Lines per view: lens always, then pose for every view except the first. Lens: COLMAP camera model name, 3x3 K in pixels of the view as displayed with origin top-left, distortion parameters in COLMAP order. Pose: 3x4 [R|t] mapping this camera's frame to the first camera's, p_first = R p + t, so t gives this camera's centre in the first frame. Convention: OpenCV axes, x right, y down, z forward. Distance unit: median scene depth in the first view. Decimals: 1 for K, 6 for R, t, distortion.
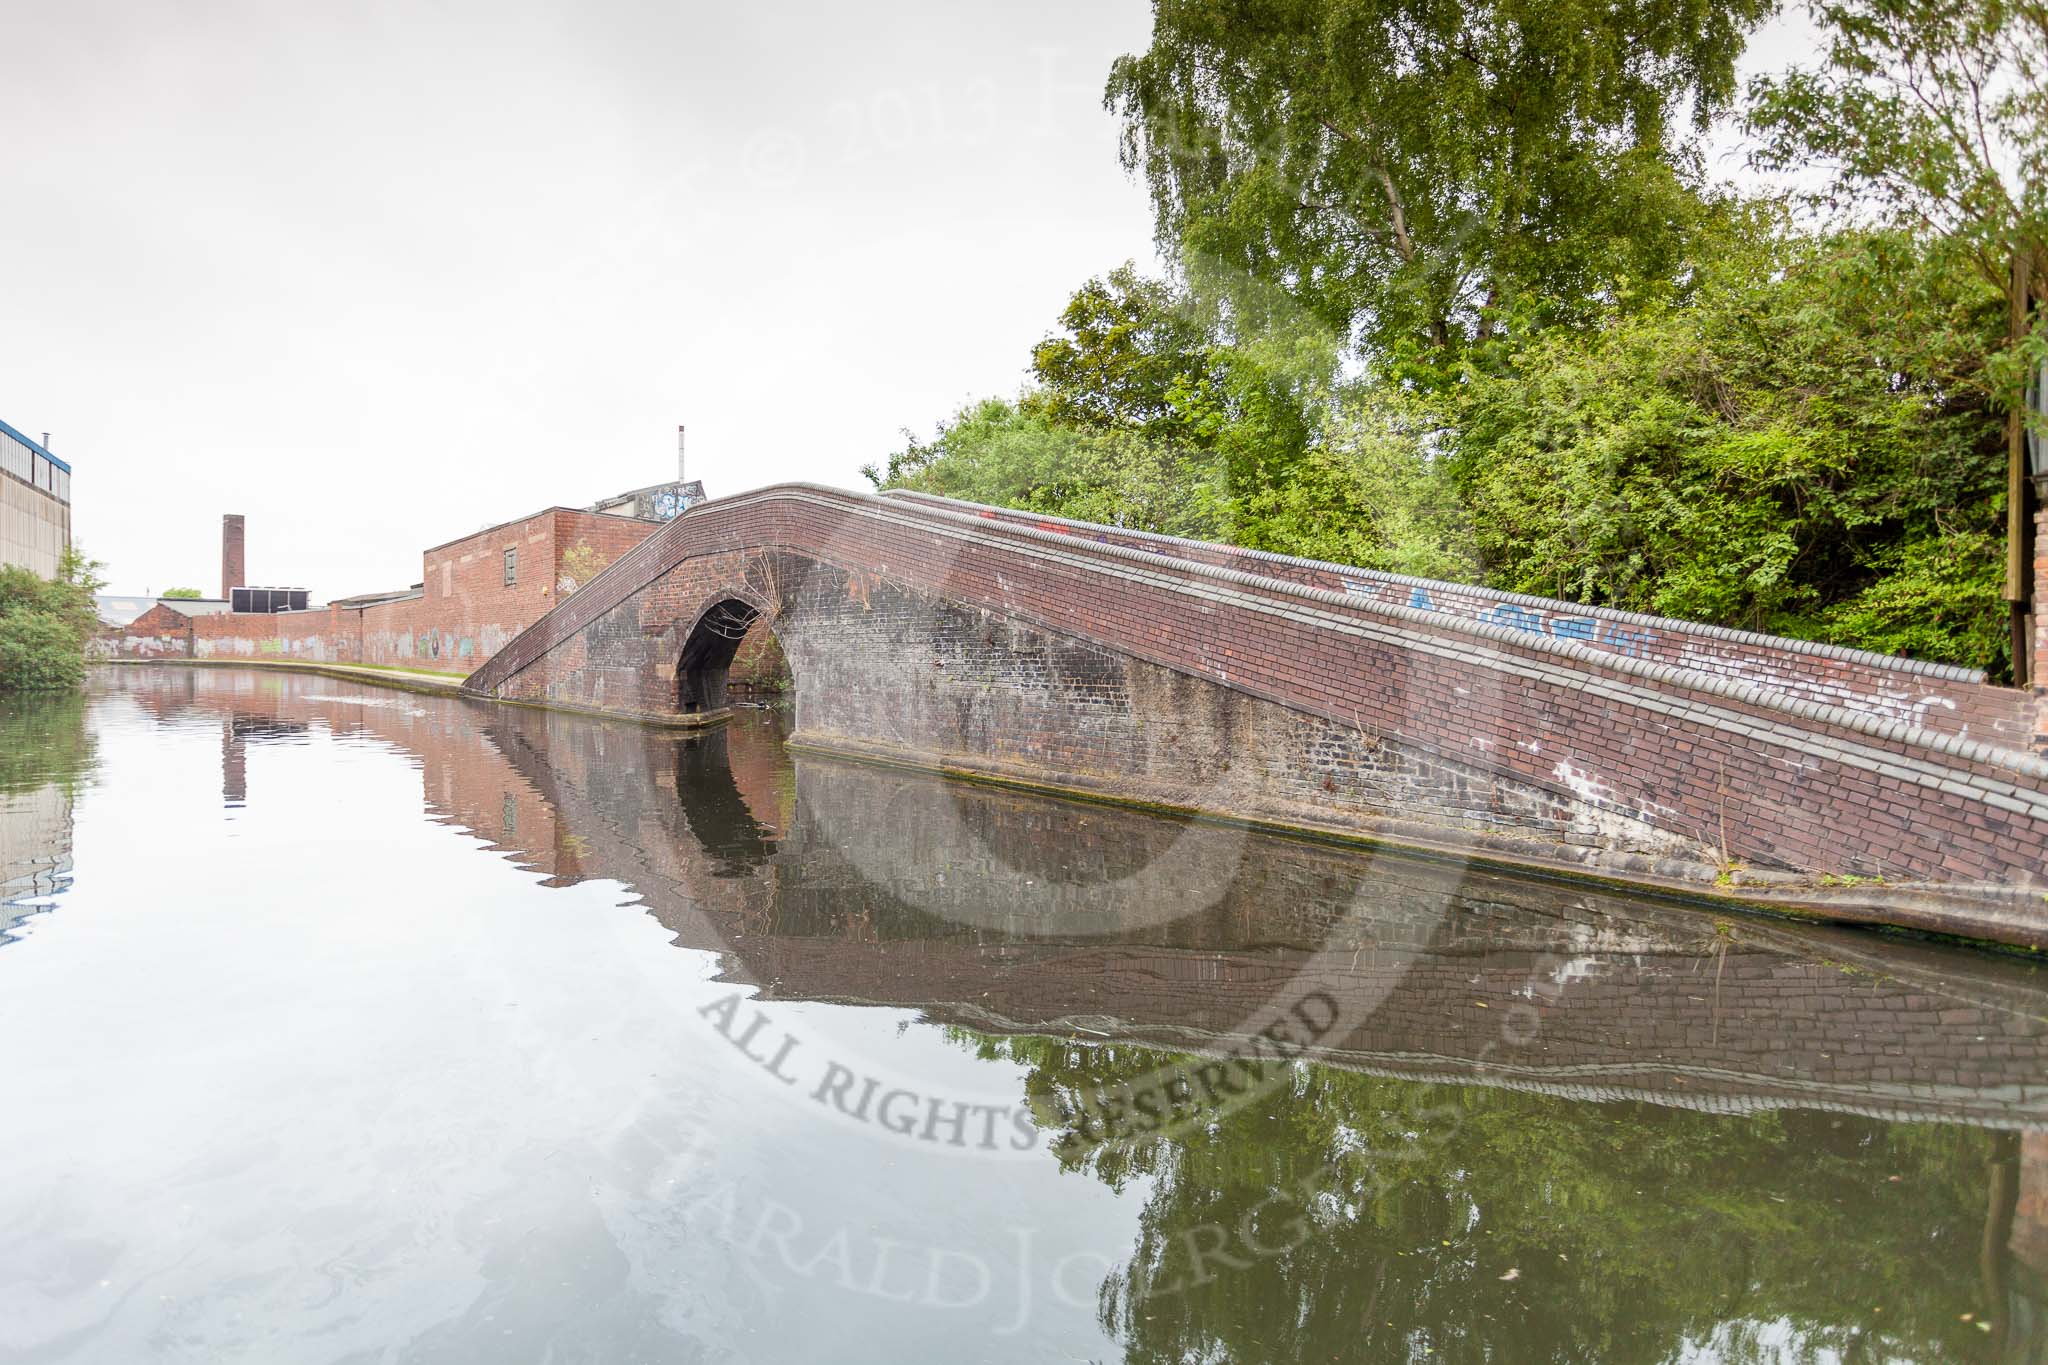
lens RADIAL K [[1166.7, 0, 1025.9], [0, 1166.7, 656.3], [0, 0, 1]] dist [0.000968, -0.000238]
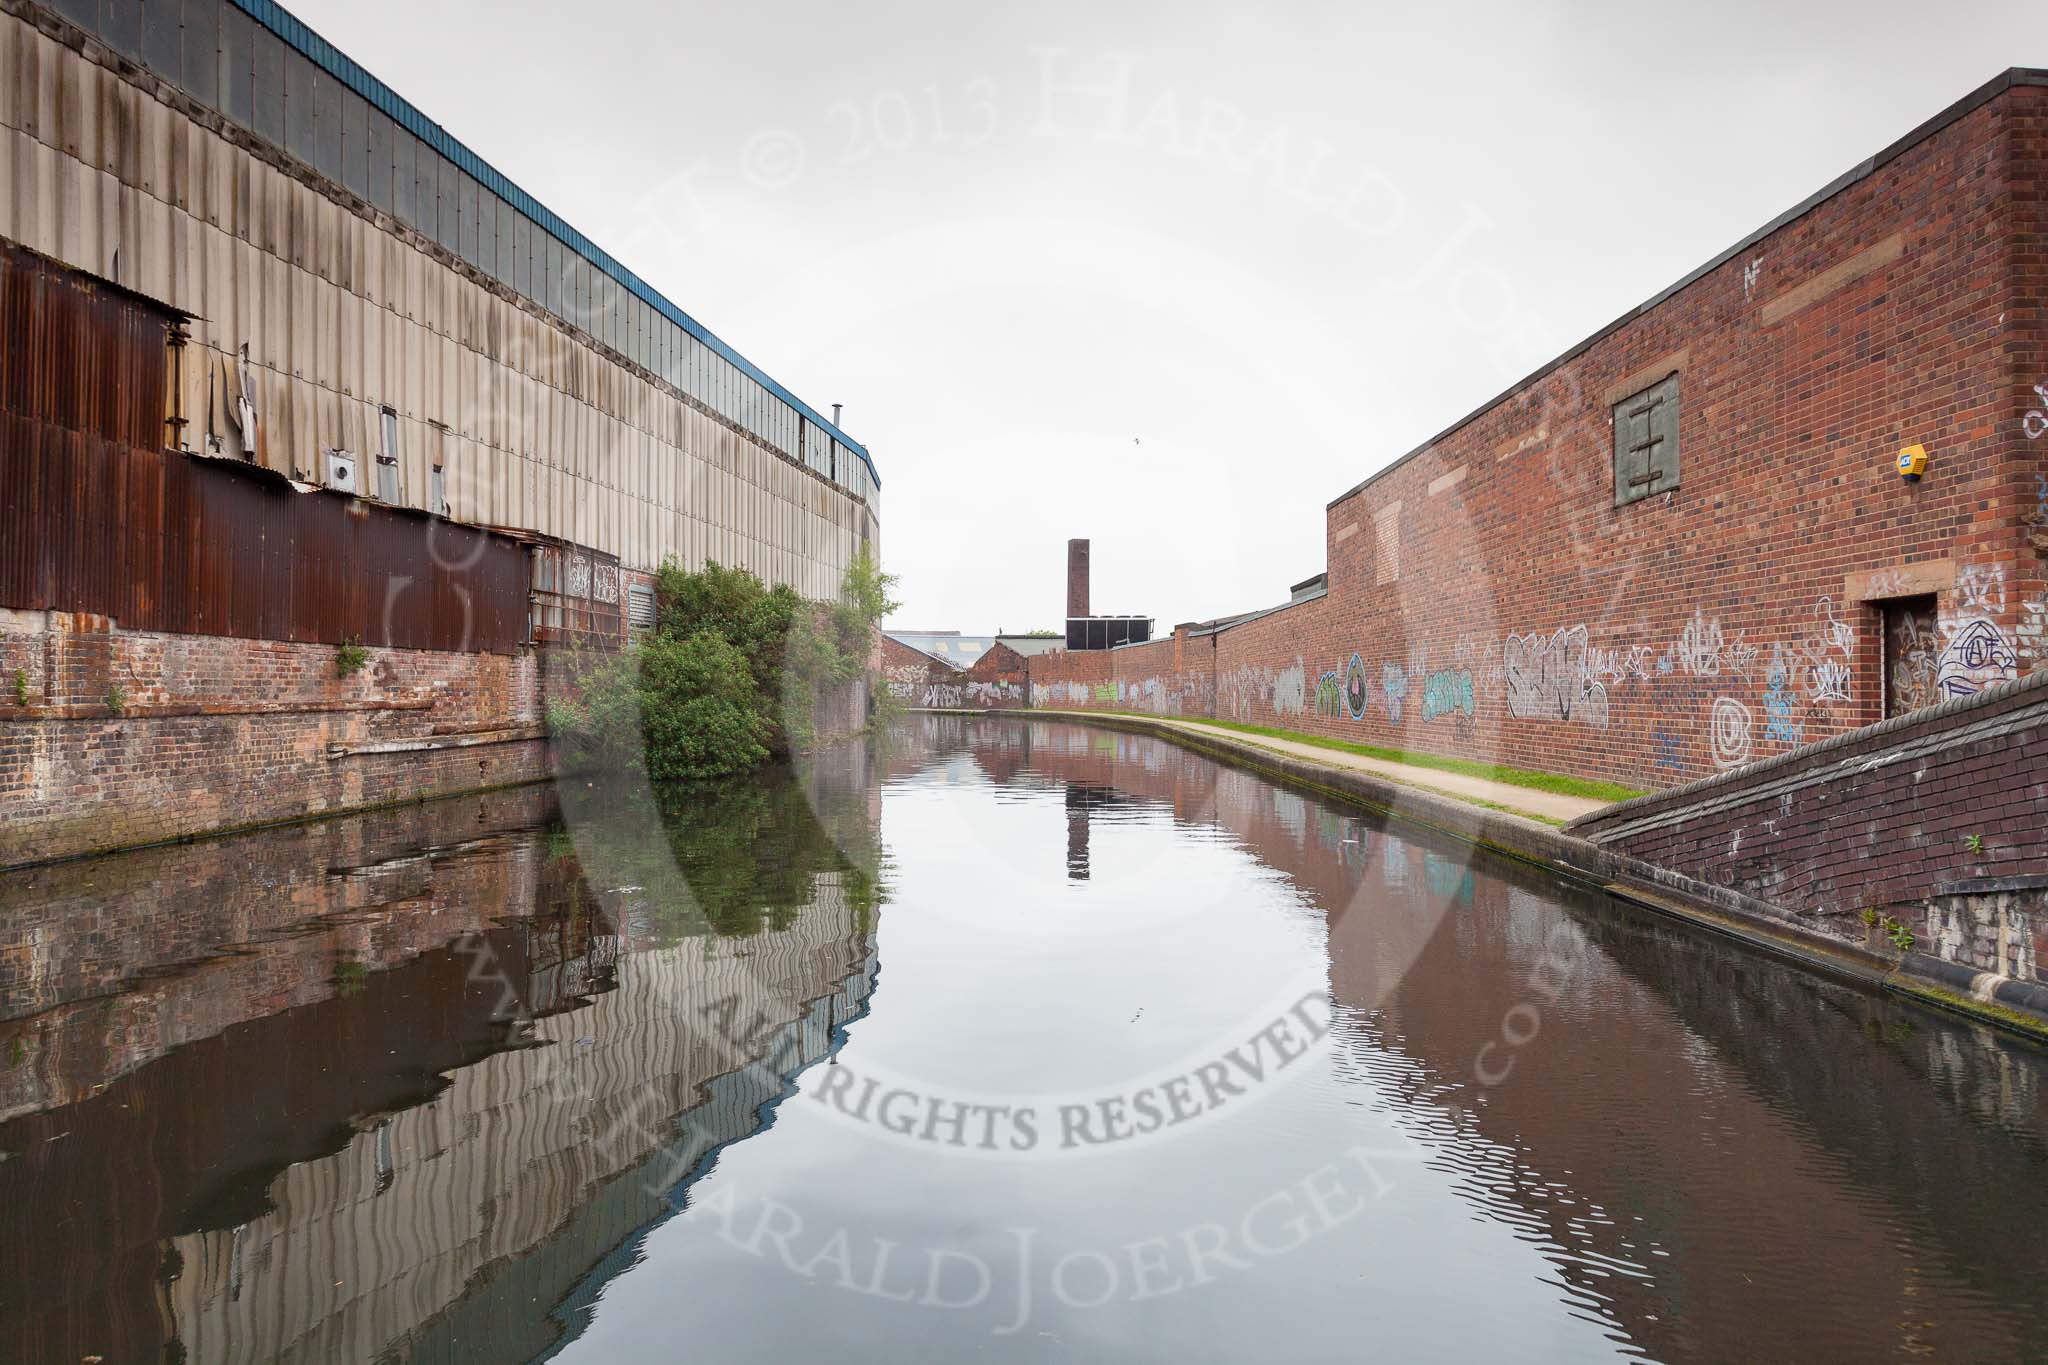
lens RADIAL K [[1129.5, 0, 1024.0], [0, 1129.5, 682.5], [0, 0, 1]] dist [-0.000130, 0.000014]
pose [[0.780275, -0.011516, -0.625330, -0.257088], [0.001873, 0.999869, -0.016076, -0.003982], [0.625434, 0.011373, 0.780194, 0.439196]]
